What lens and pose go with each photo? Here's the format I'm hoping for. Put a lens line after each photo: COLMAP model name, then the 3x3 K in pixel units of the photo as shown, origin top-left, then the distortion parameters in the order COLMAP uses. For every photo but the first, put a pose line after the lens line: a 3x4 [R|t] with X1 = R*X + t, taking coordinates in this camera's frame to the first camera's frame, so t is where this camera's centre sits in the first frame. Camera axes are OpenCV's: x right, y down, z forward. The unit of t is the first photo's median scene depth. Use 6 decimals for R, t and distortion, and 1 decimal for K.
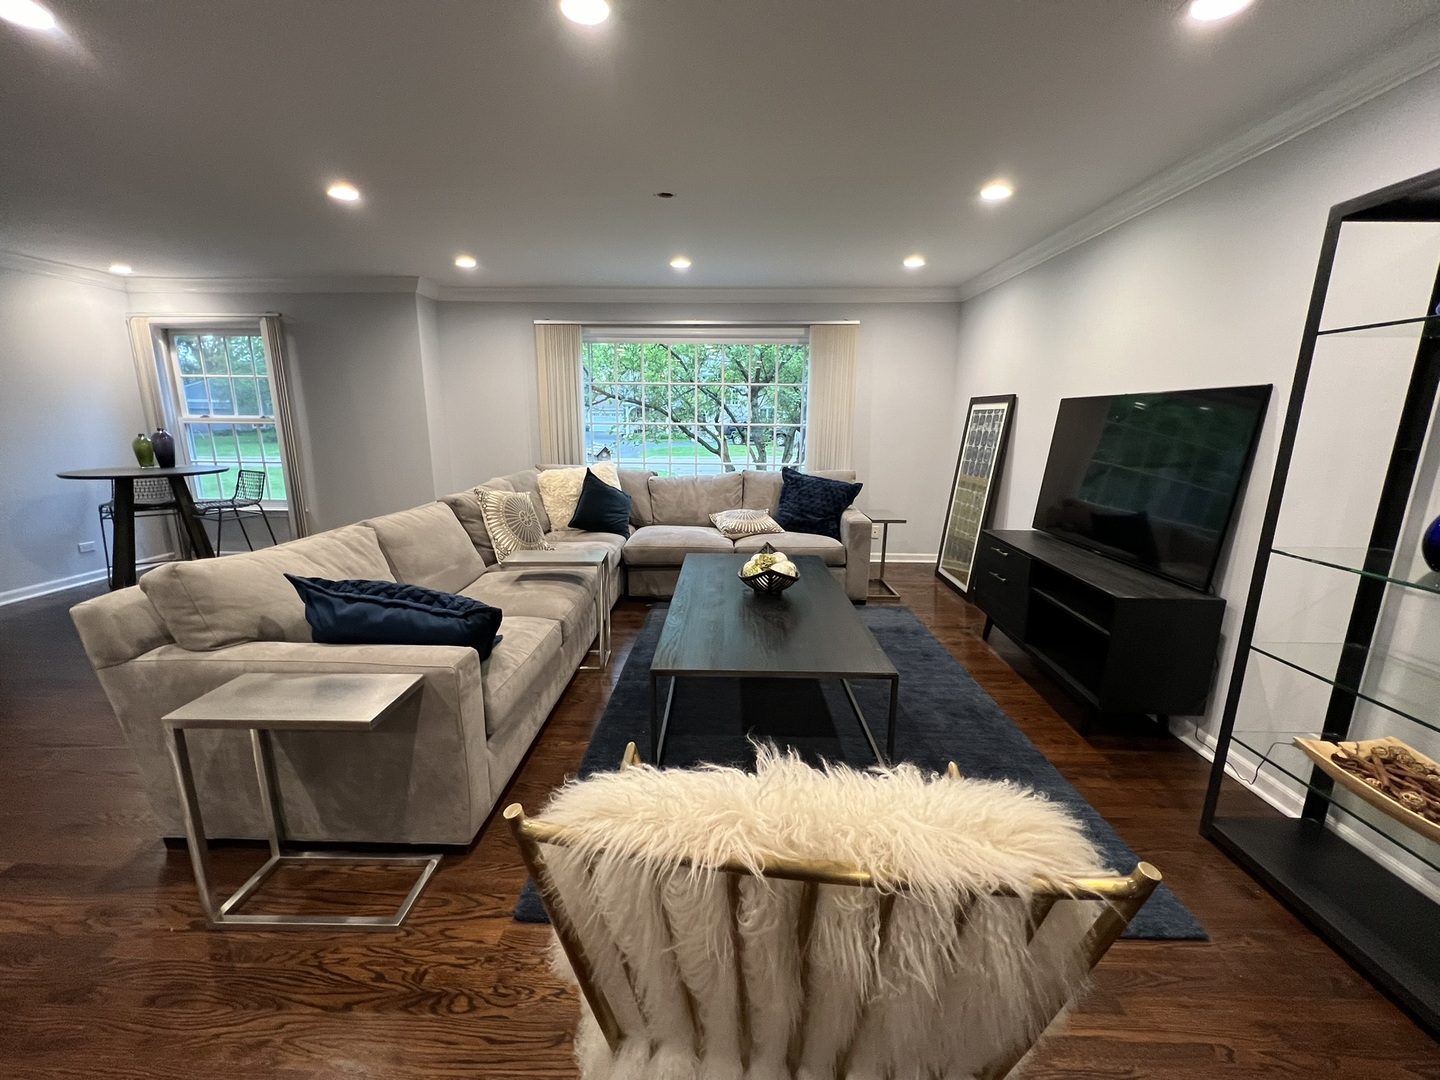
lens RADIAL K [[575.3, 0, 717.5], [0, 575.3, 541.6], [0, 0, 1]] dist [-0.001763, 0.000883]
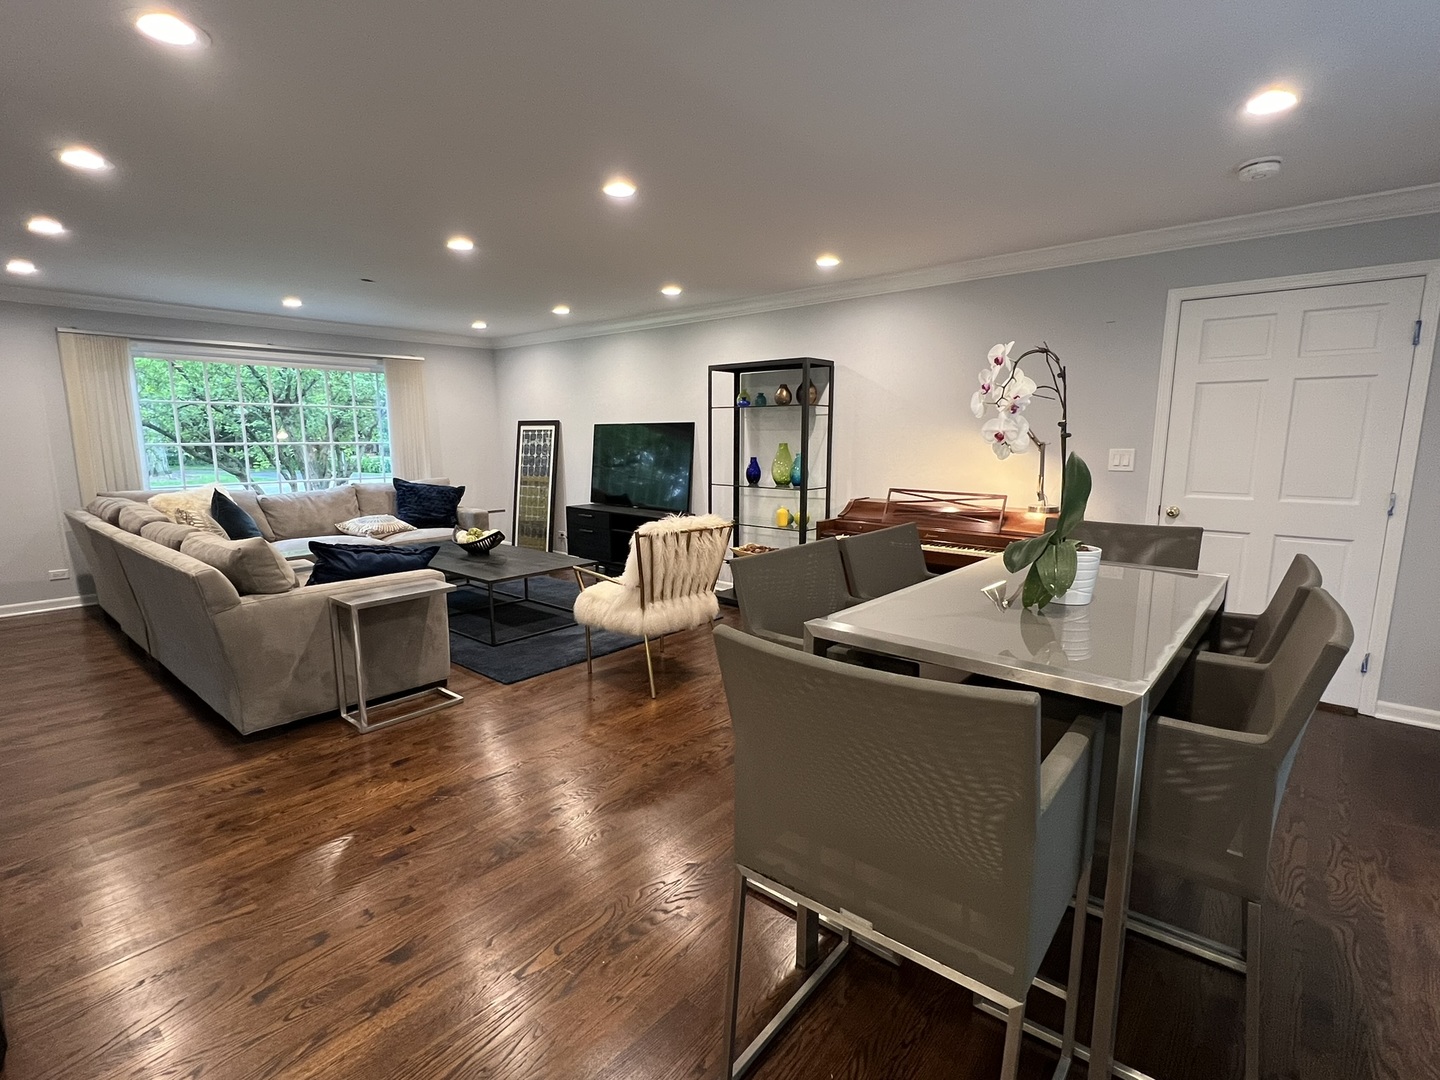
lens RADIAL K [[683.7, 0, 717.2], [0, 683.7, 545.1], [0, 0, 1]] dist [-0.000261, -0.001721]
pose [[0.632847, -0.131931, 0.762954, -0.640759], [0.167096, 0.985428, 0.031800, 0.083935], [-0.756031, 0.107362, 0.645670, -0.454811]]
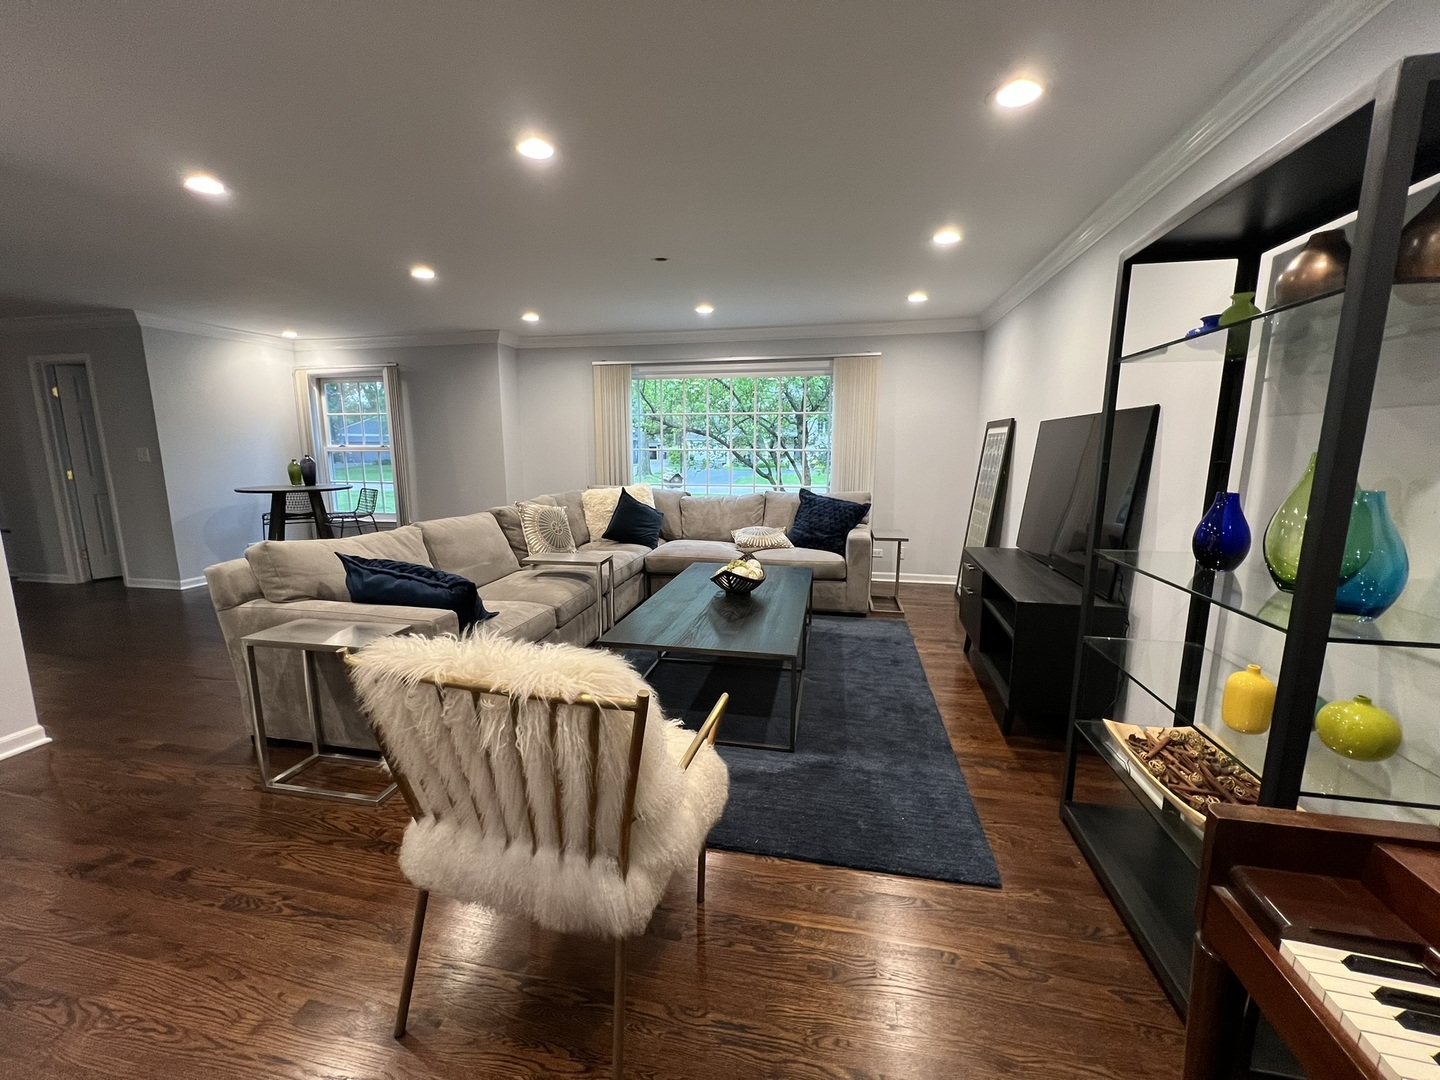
lens RADIAL K [[575.3, 0, 718.1], [0, 575.3, 542.5], [0, 0, 1]] dist [-0.001763, 0.000883]
pose [[0.983301, 0.022972, -0.180531, 0.184649], [-0.031601, 0.998484, -0.045067, 0.029089], [0.179222, 0.050020, 0.982536, -0.094513]]
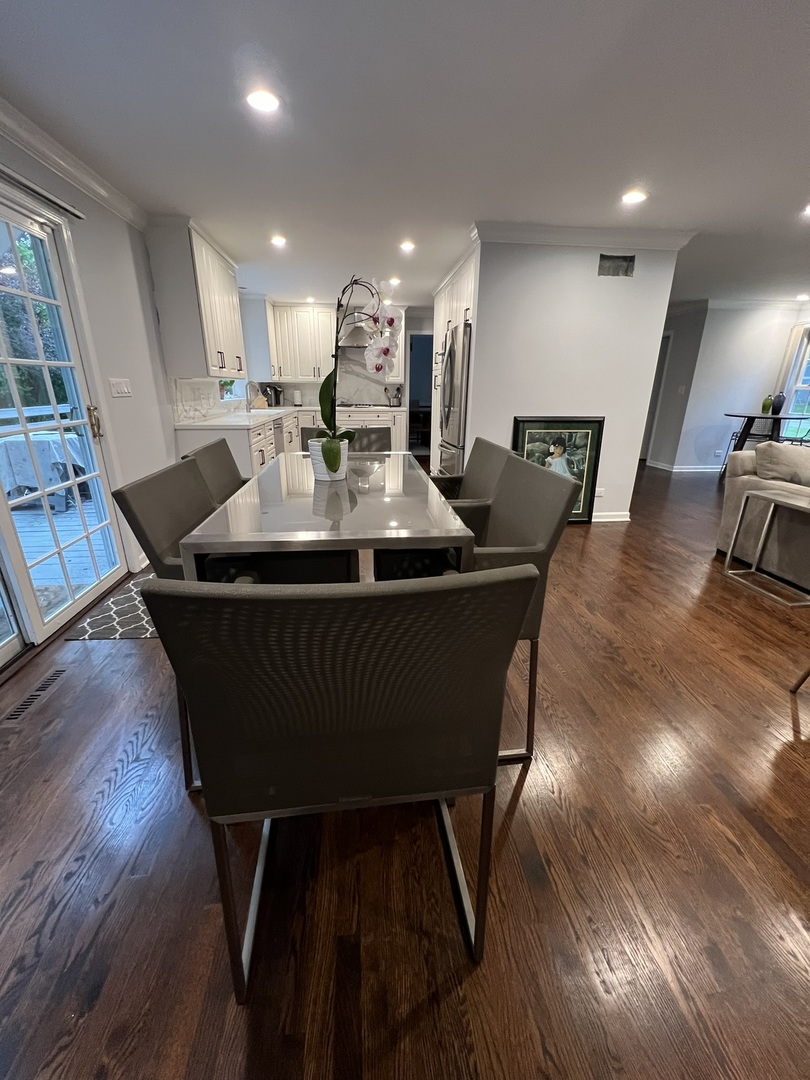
lens RADIAL K [[431.5, 0, 404.3], [0, 431.5, 539.3], [0, 0, 1]] dist [-0.001763, 0.000883]
pose [[0.130266, 0.326760, -0.936087, 0.292964], [-0.214579, 0.931047, 0.295140, 0.090332], [0.967981, 0.162418, 0.191400, -0.331077]]
